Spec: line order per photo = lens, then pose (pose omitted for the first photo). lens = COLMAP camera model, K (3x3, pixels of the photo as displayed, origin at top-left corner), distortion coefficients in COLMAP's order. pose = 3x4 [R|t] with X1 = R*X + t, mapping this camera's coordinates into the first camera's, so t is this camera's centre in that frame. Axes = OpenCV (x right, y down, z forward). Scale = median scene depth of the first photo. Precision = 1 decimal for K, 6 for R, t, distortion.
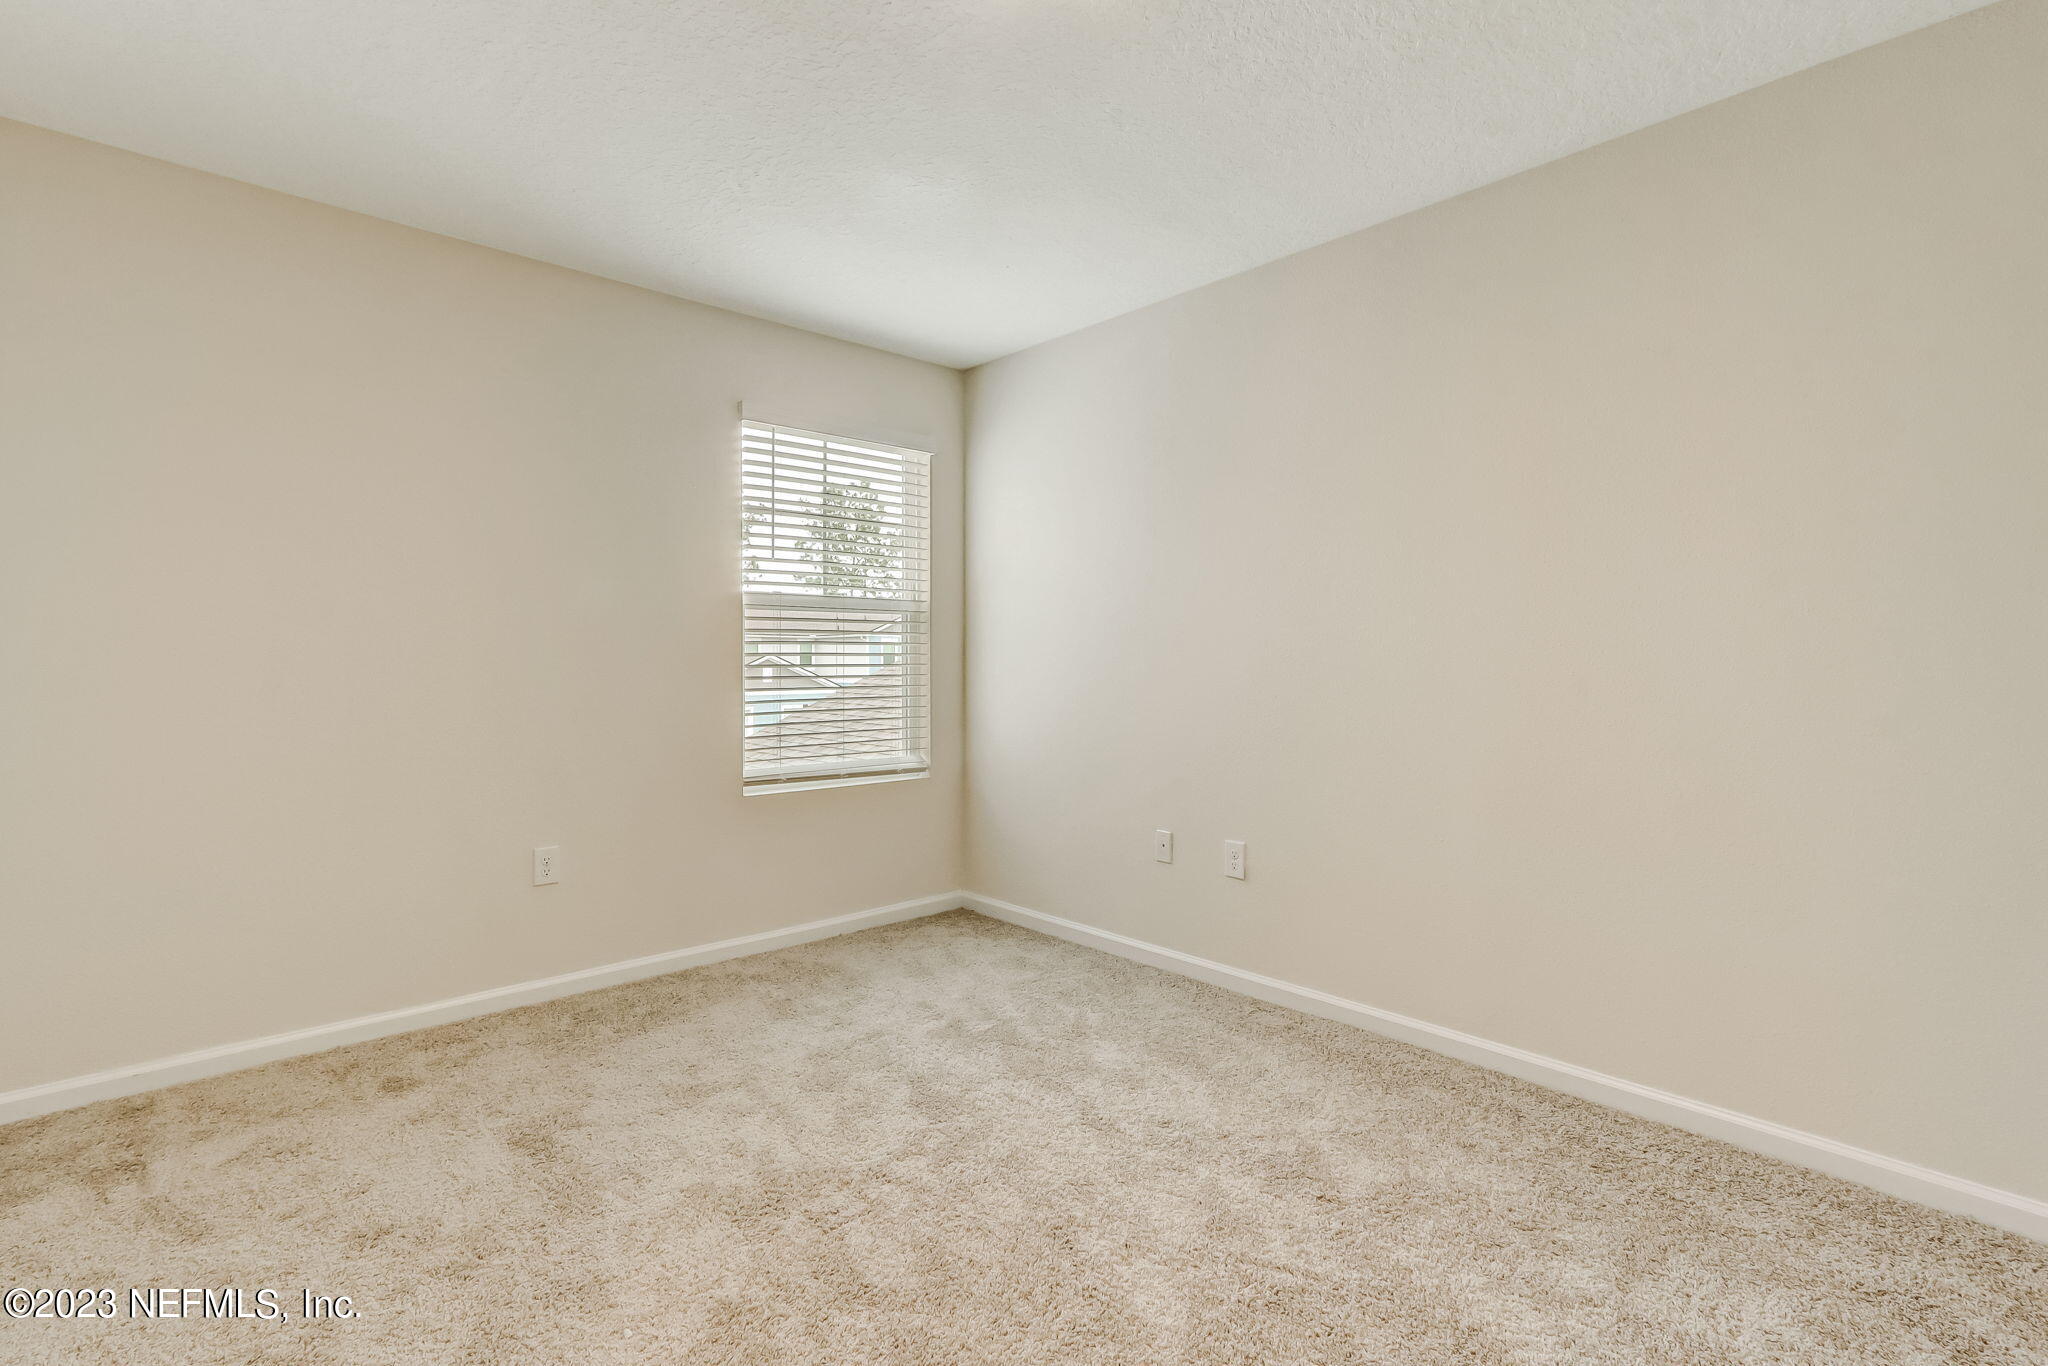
lens RADIAL K [[956.0, 0, 1008.6], [0, 956.0, 673.3], [0, 0, 1]] dist [-0.004507, 0.000805]
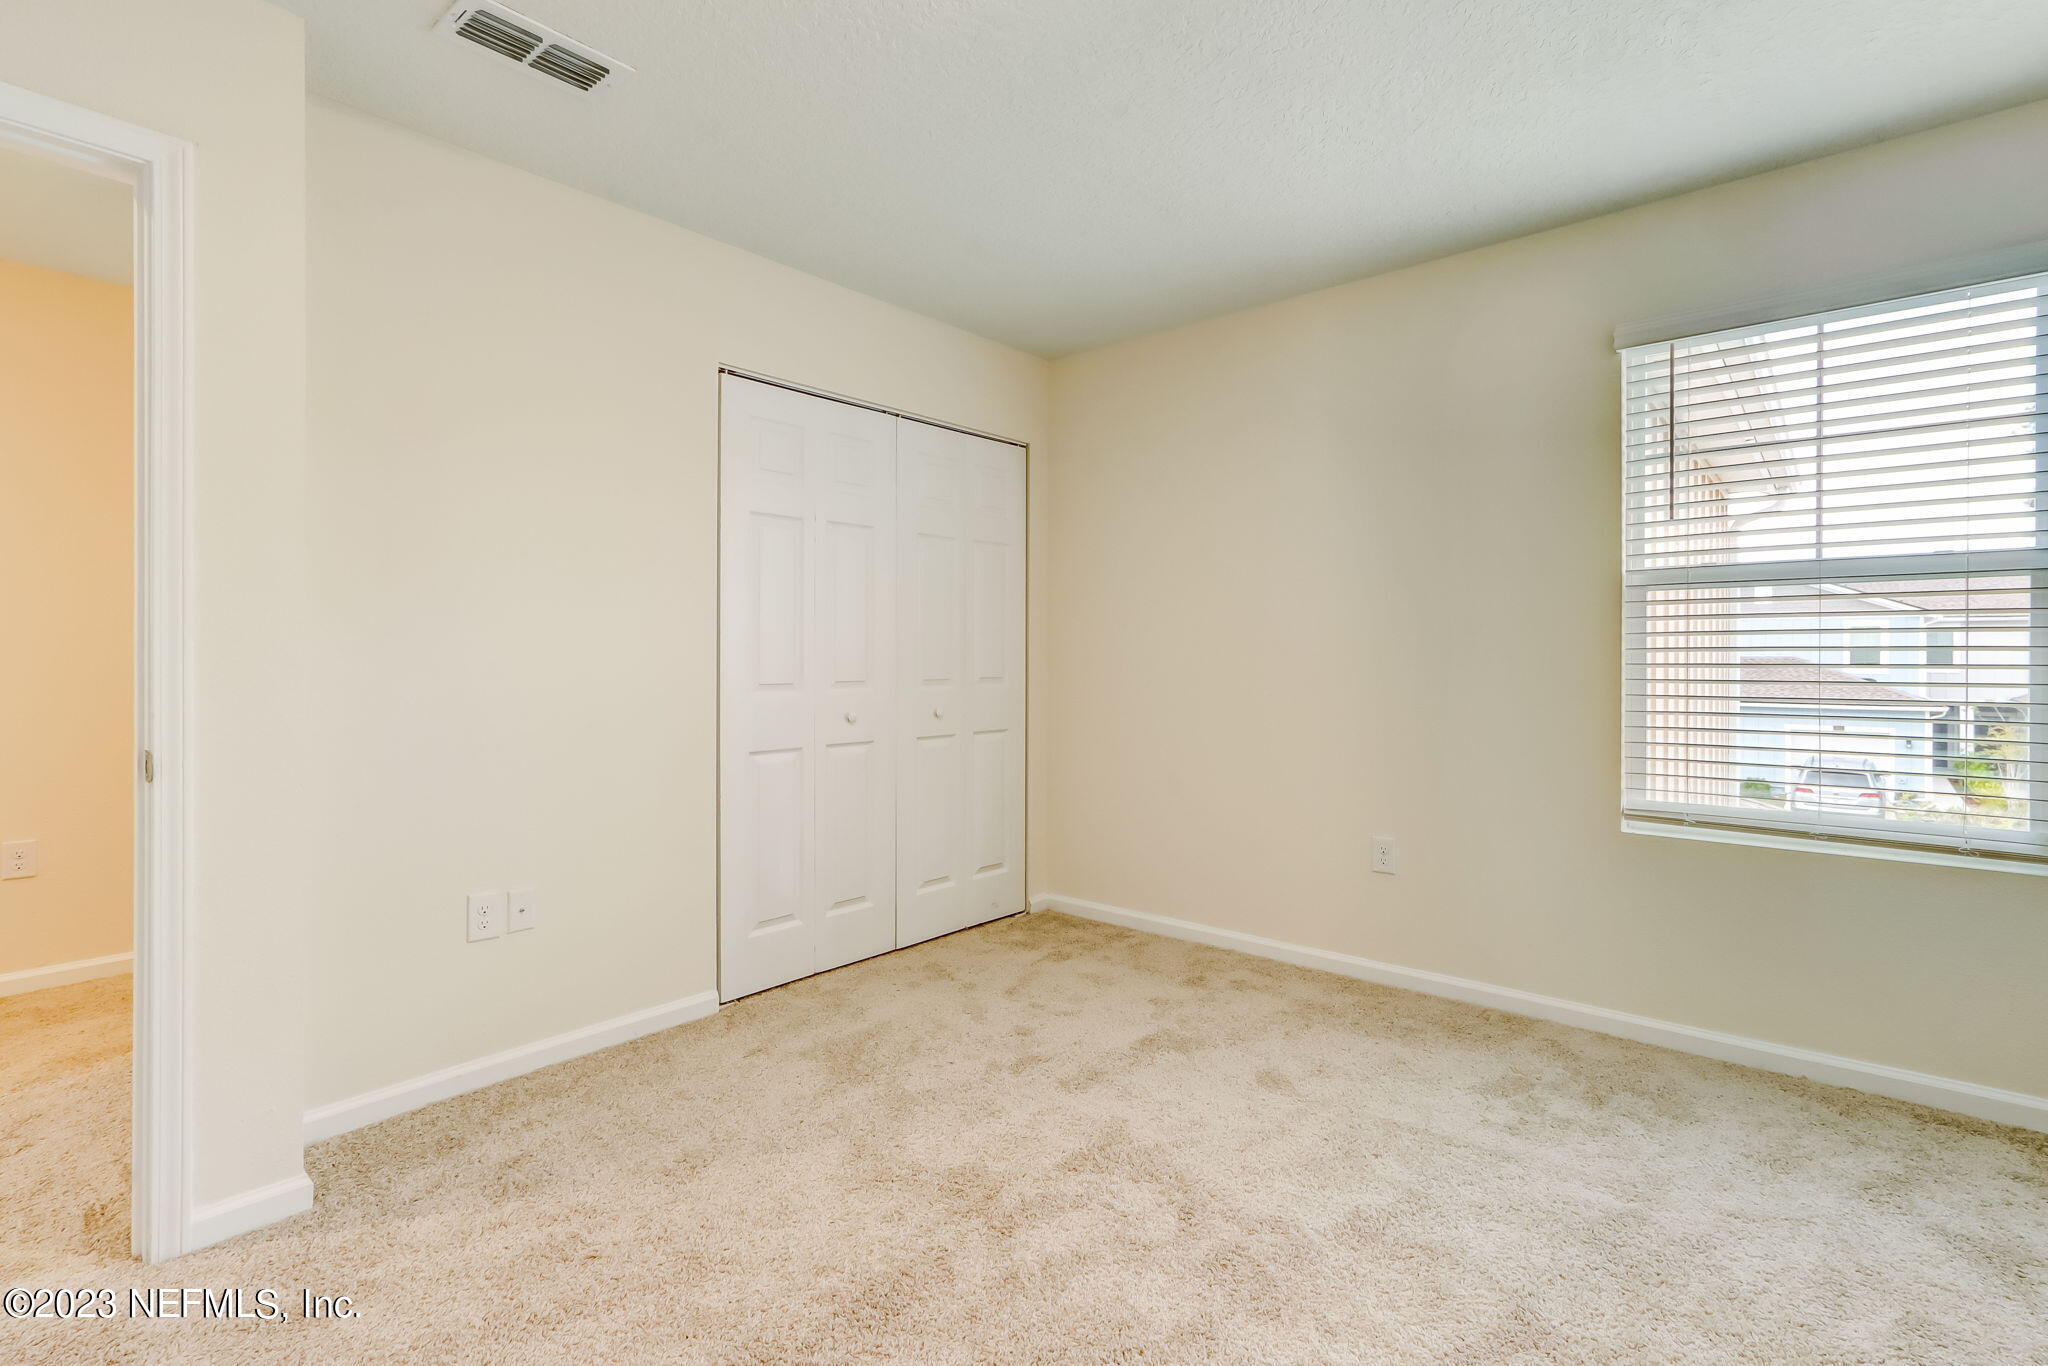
lens RADIAL K [[956.0, 0, 1002.5], [0, 956.0, 662.1], [0, 0, 1]] dist [-0.004507, 0.000805]
pose [[0.108693, 0.005073, -0.994062, 0.471708], [-0.015210, 0.999878, 0.003440, -0.004922], [0.993959, 0.014746, 0.108757, 0.438829]]
